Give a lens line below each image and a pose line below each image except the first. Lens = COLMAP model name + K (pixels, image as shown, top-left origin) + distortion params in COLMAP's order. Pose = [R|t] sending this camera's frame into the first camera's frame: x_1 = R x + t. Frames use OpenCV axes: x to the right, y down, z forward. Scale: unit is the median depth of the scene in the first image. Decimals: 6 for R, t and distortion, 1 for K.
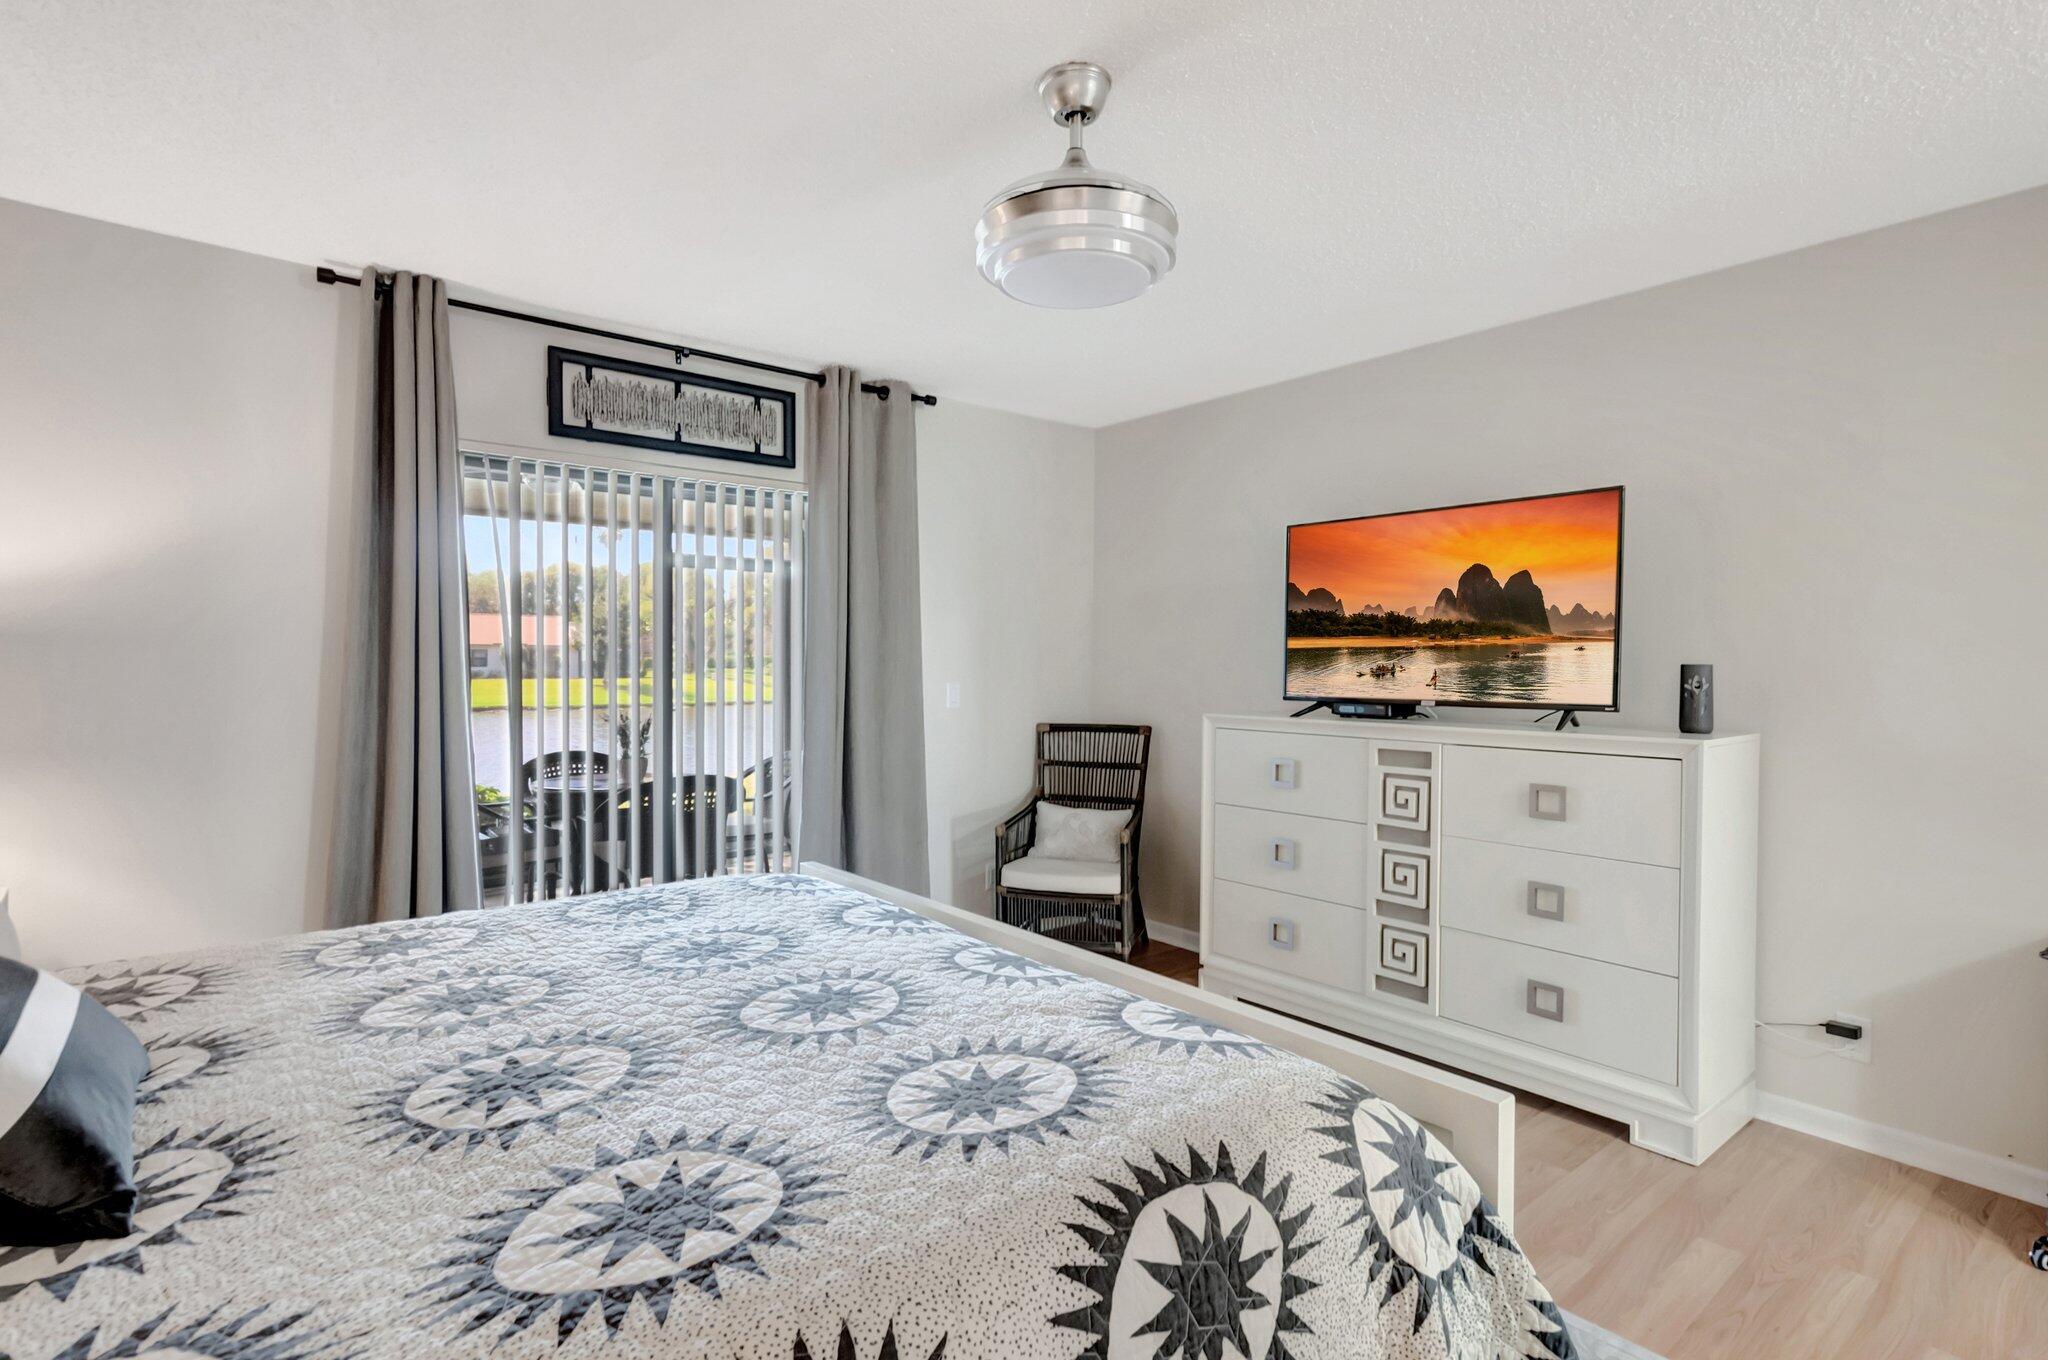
lens RADIAL K [[1010.1, 0, 1024.0], [0, 1010.1, 680.0], [0, 0, 1]] dist [0.034142, -0.000045]
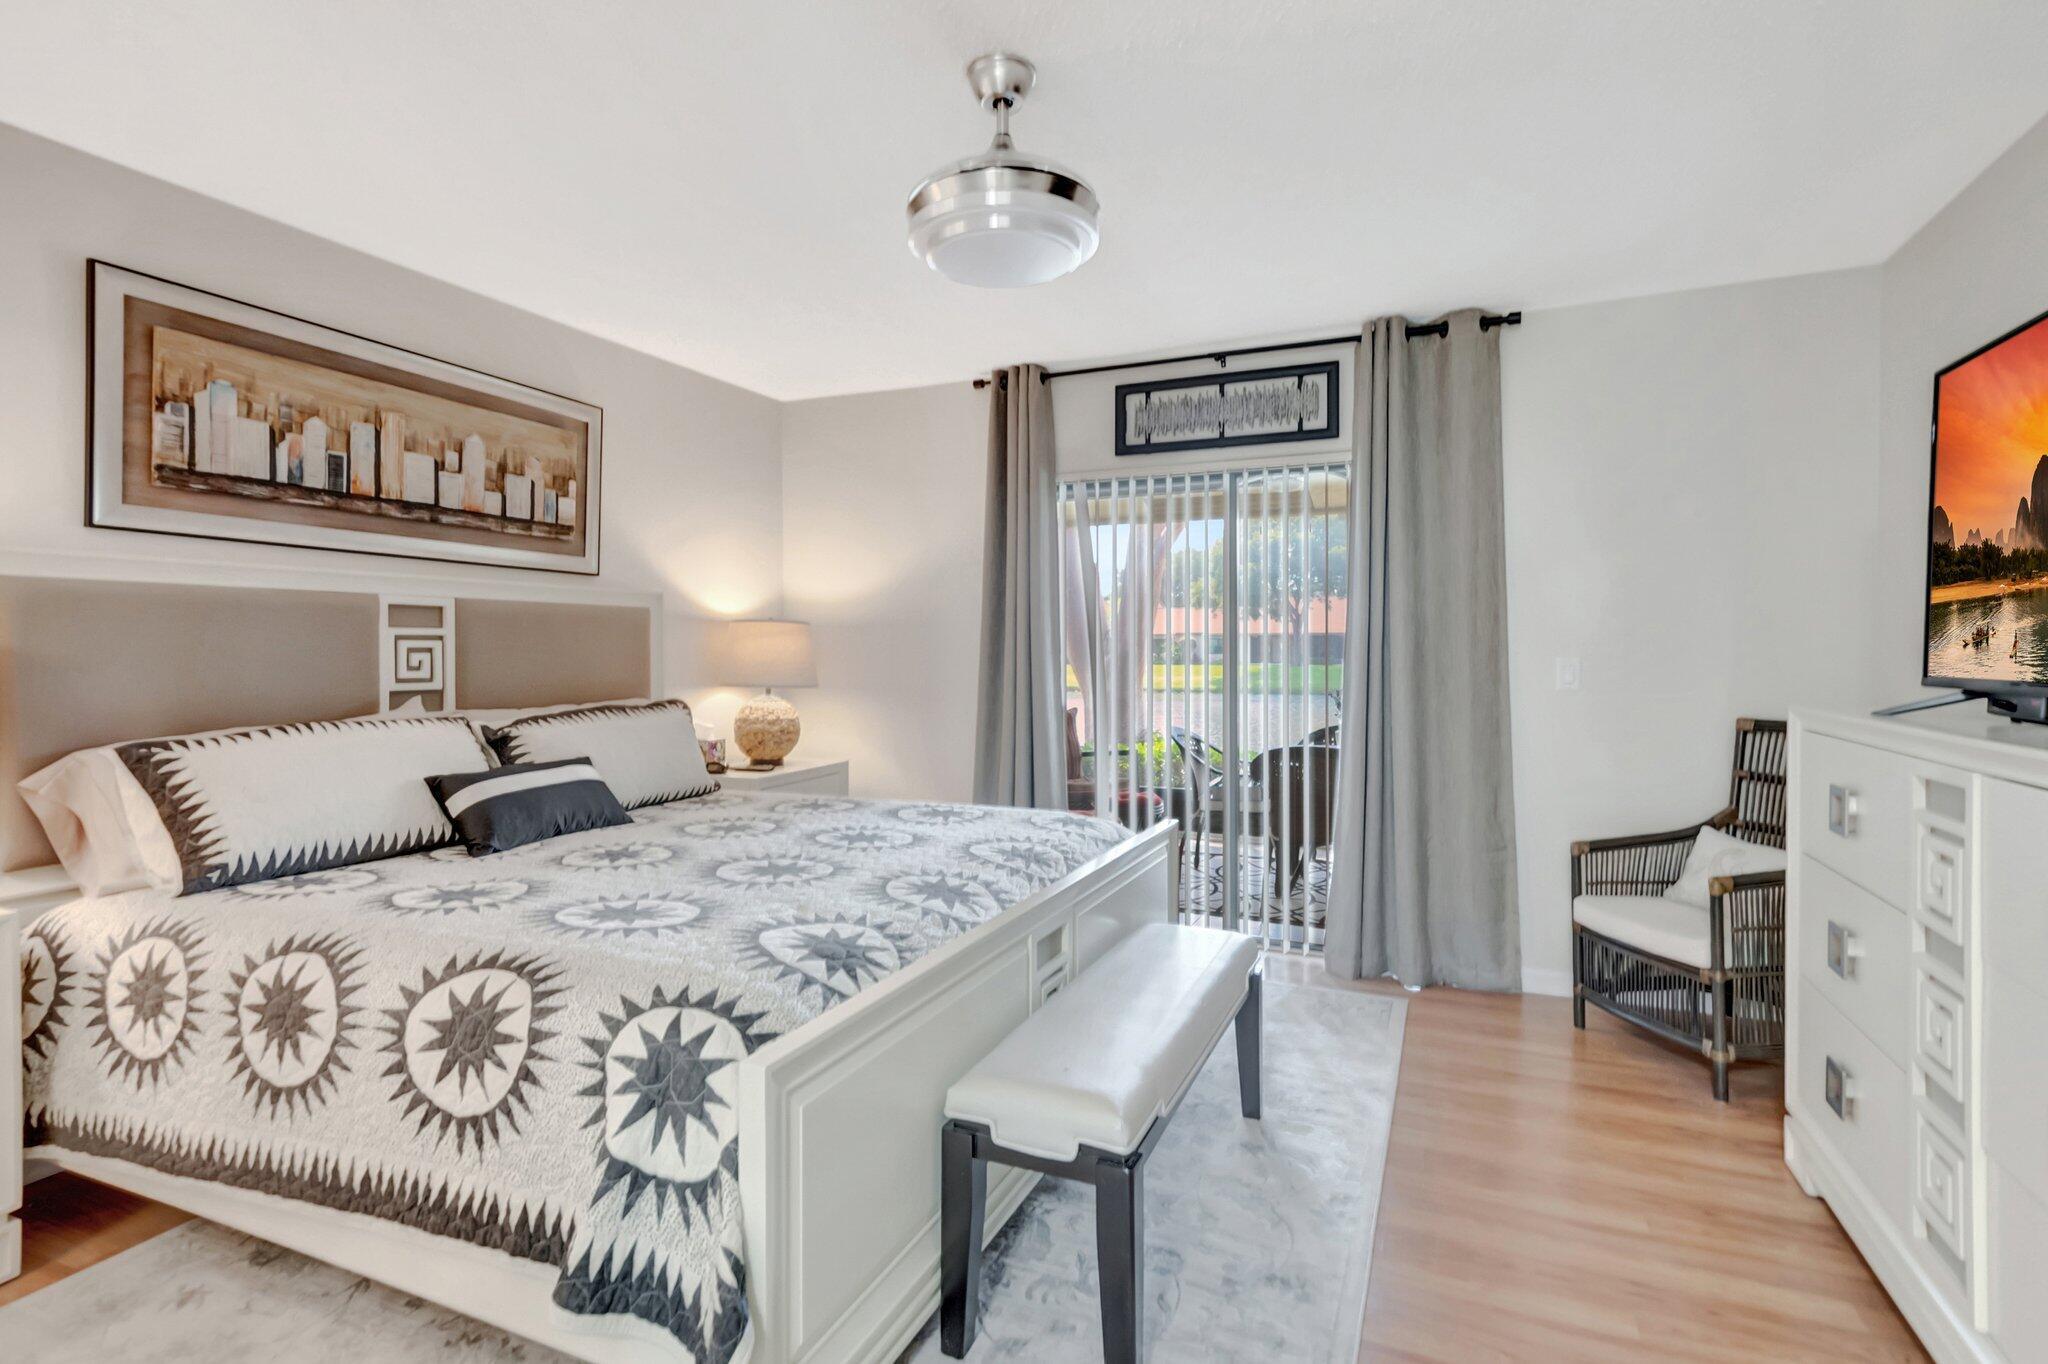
lens RADIAL K [[1028.3, 0, 1022.1], [0, 1028.3, 660.0], [0, 0, 1]] dist [0.001774, 0.010256]
pose [[0.447071, 0.008393, -0.894459, 0.583009], [-0.011567, 0.999927, 0.003601, 0.006905], [0.894424, 0.008736, 0.447135, 0.314202]]
